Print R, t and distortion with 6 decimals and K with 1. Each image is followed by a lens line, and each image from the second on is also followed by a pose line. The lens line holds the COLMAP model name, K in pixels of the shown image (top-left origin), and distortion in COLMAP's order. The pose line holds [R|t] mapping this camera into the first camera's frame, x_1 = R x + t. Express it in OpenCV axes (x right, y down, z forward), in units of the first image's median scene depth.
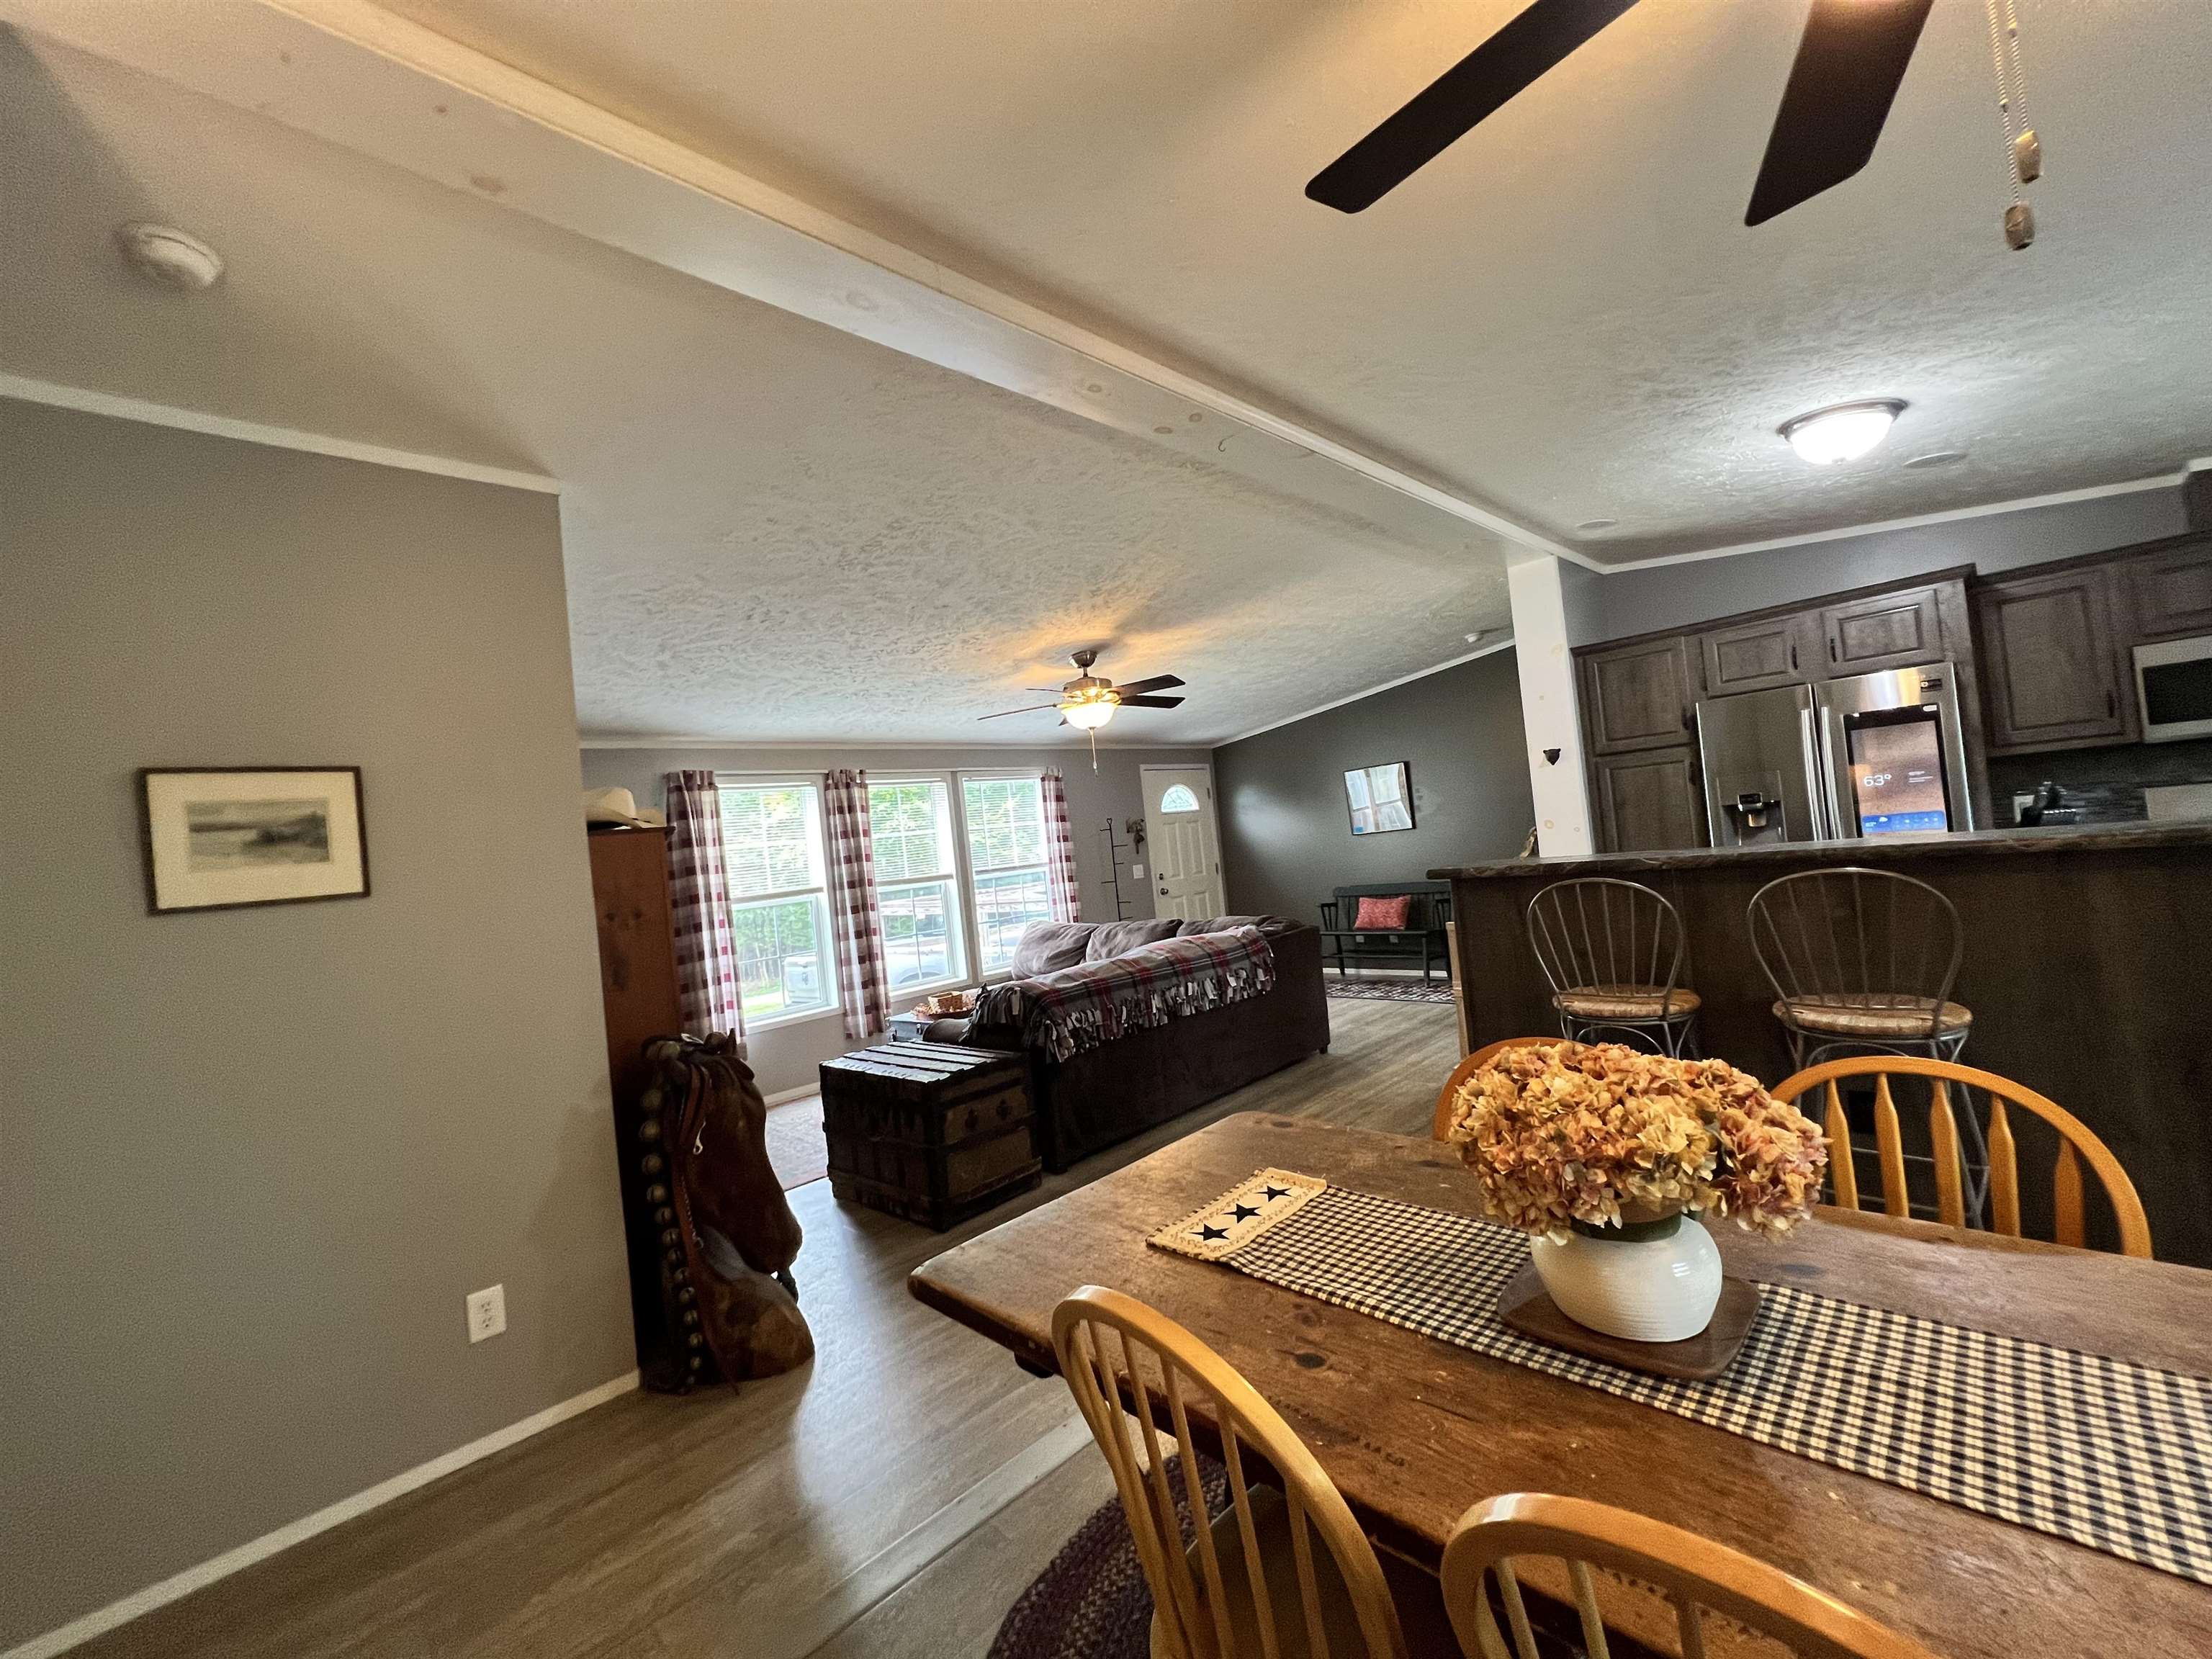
lens RADIAL K [[886.2, 0, 1107.7], [0, 886.2, 826.5], [0, 0, 1]] dist [-0.002567, 0.001163]
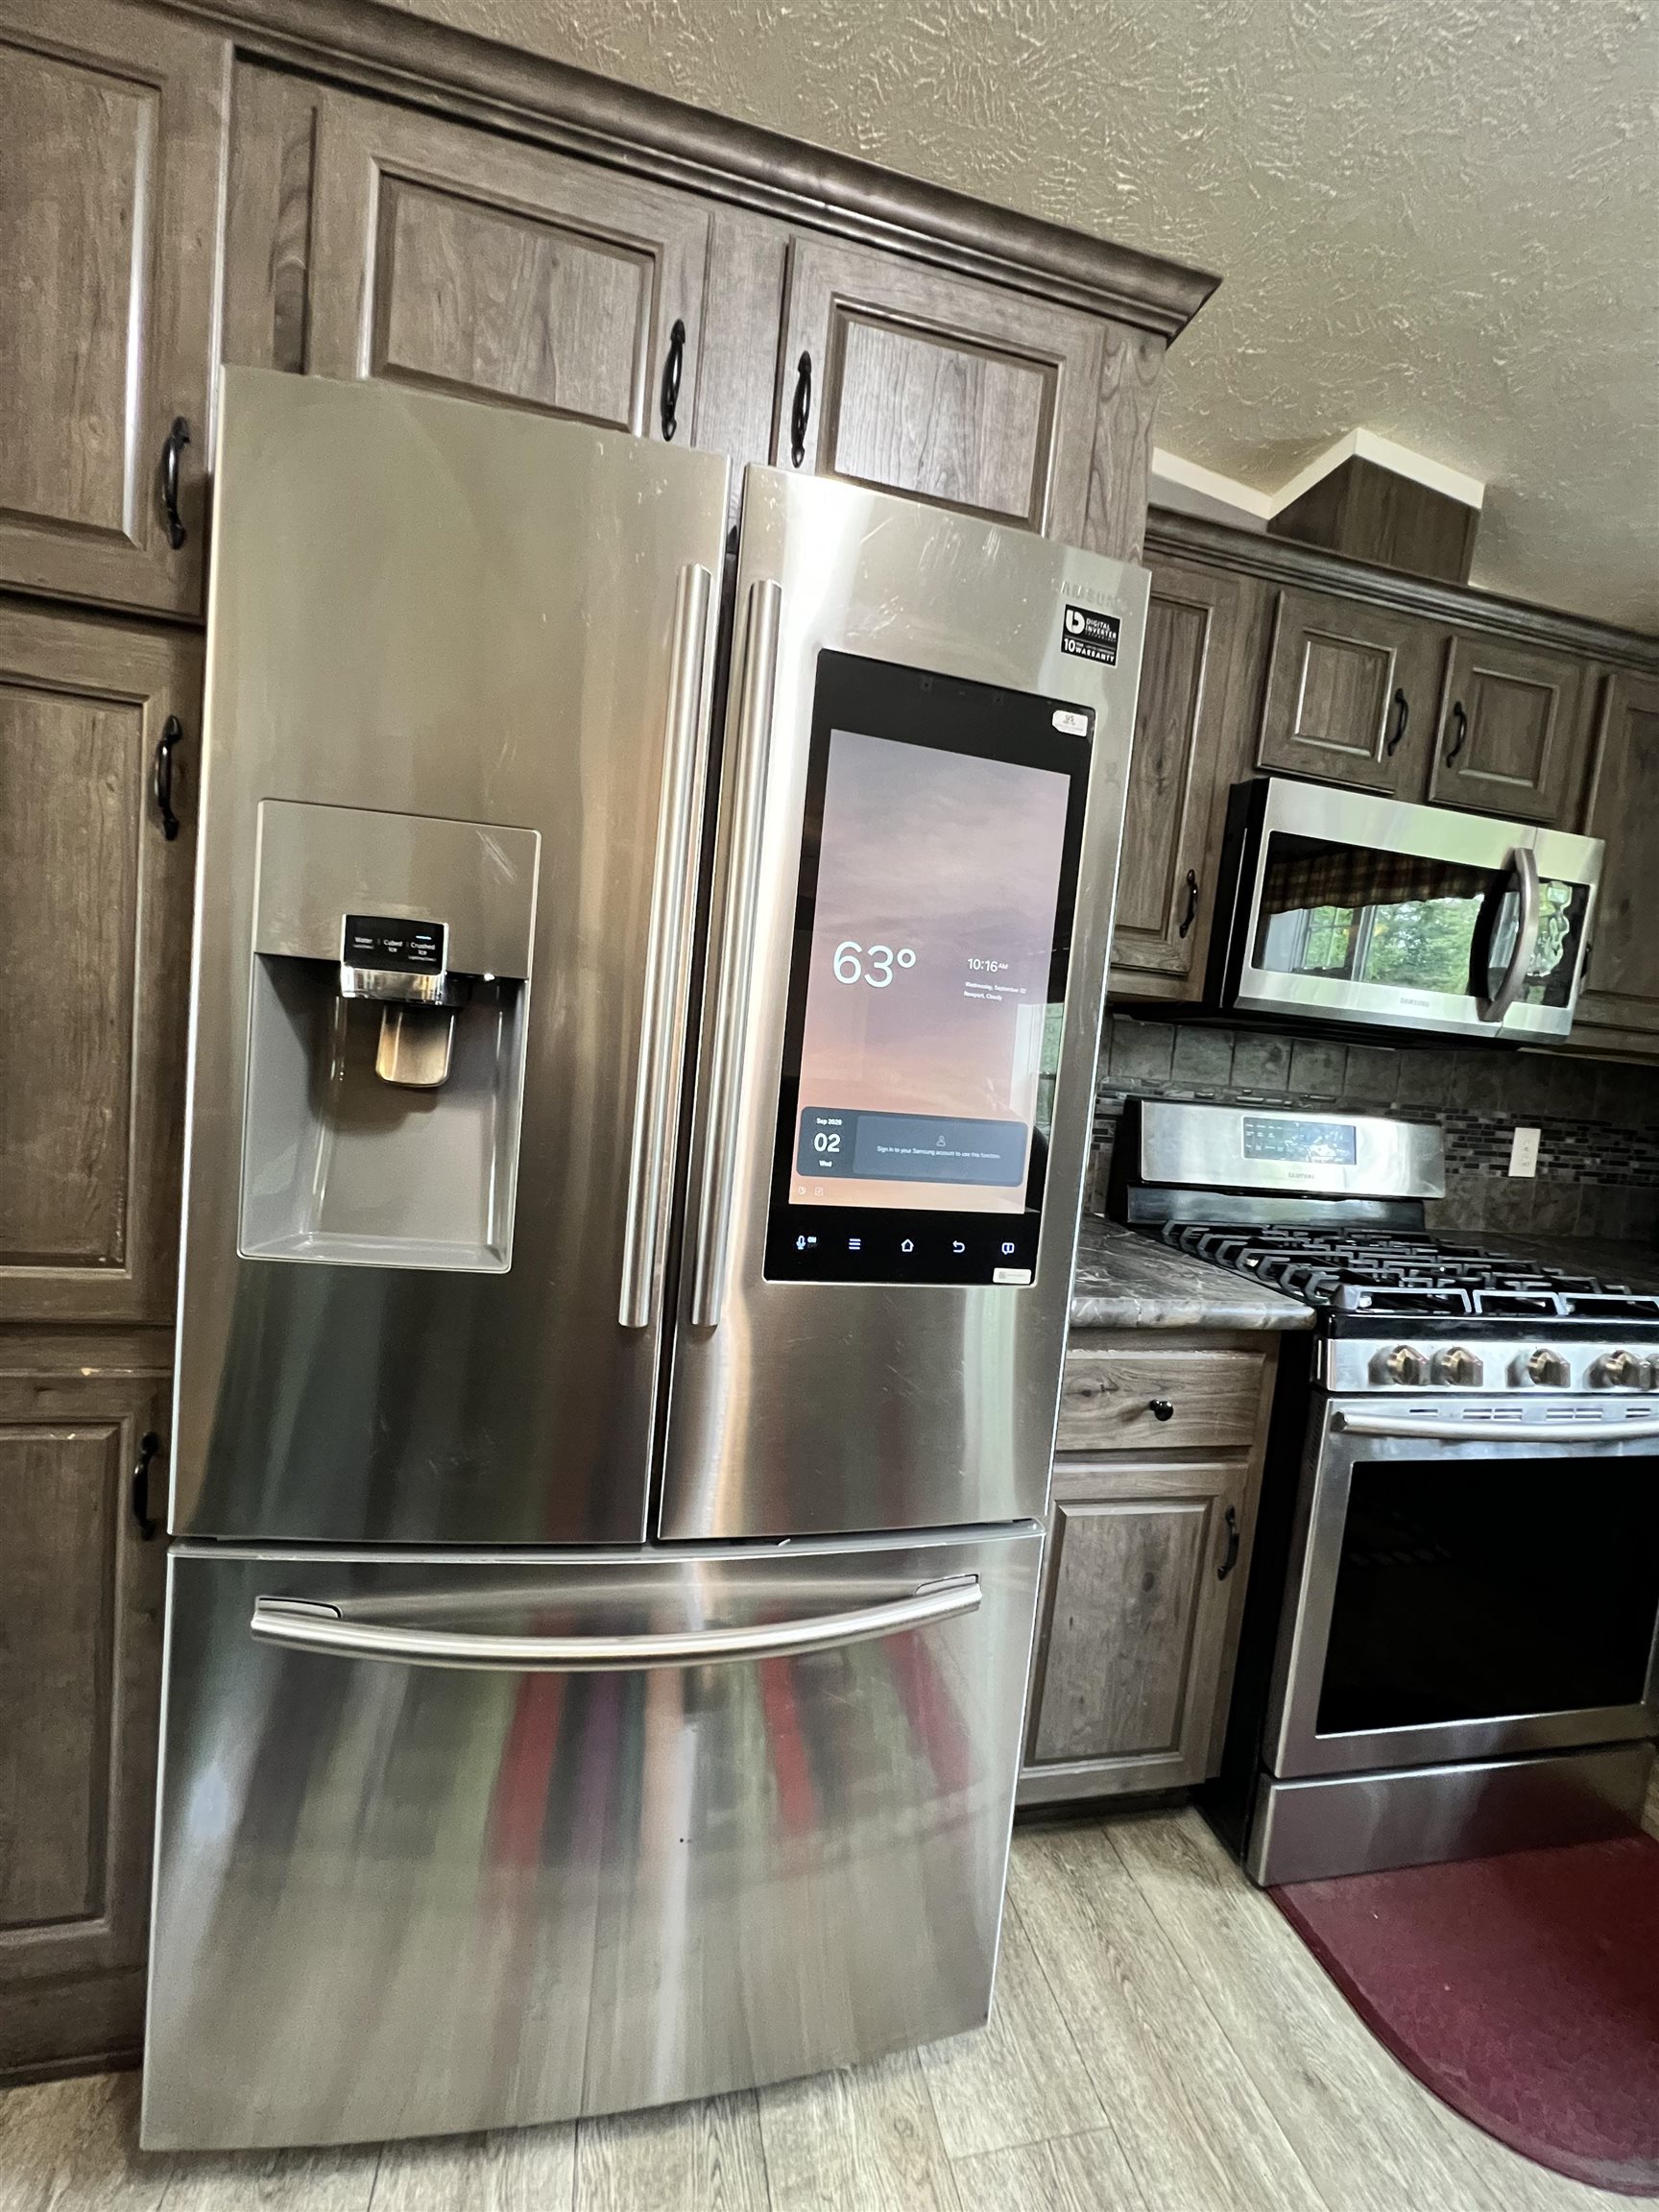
lens RADIAL K [[893.4, 0, 832.4], [0, 893.4, 1105.8], [0, 0, 1]] dist [-0.000115, 0.000789]
pose [[0.506004, 0.084778, 0.858355, 0.607383], [-0.164881, 0.986313, -0.000218, -0.011441], [-0.846625, -0.141416, 0.513057, 0.810376]]
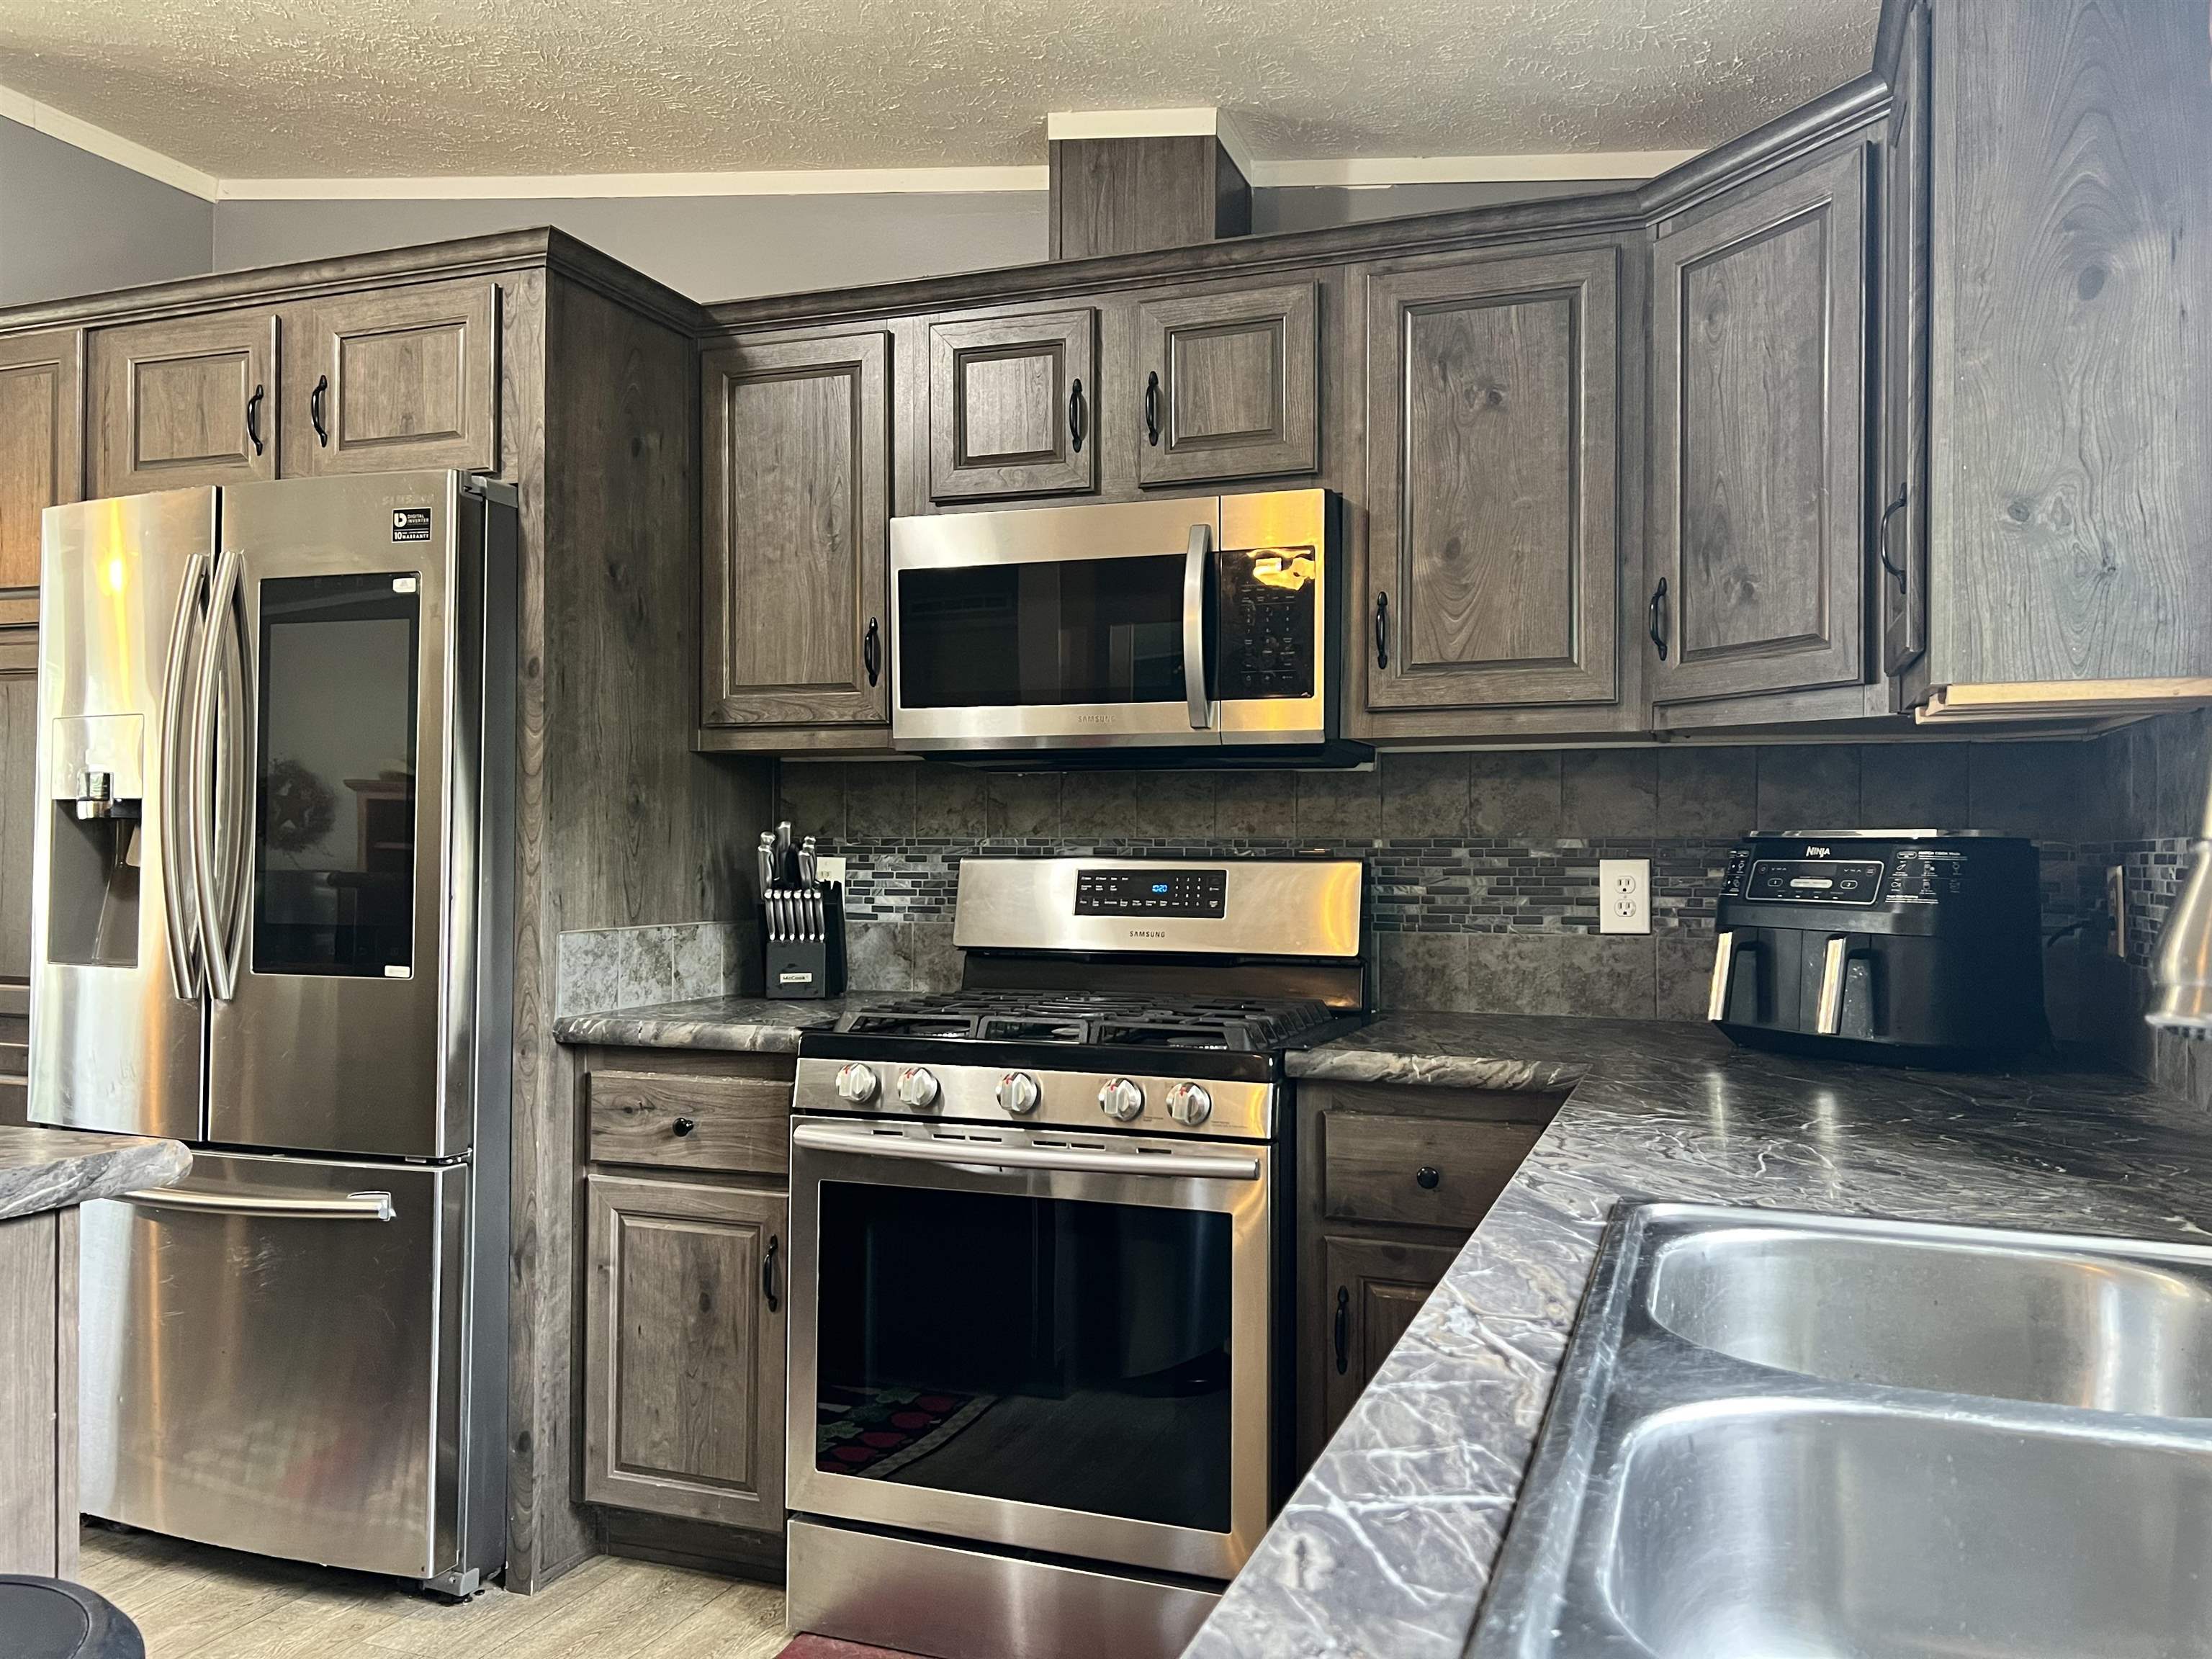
lens RADIAL K [[1671.8, 0, 1112.1], [0, 1671.8, 830.4], [0, 0, 1]] dist [0.042718, -0.007091]
pose [[0.900290, 0.112286, 0.420558, 0.810892], [-0.106405, 0.993615, -0.037507, -0.031743], [-0.422085, -0.010982, 0.906490, 0.202220]]
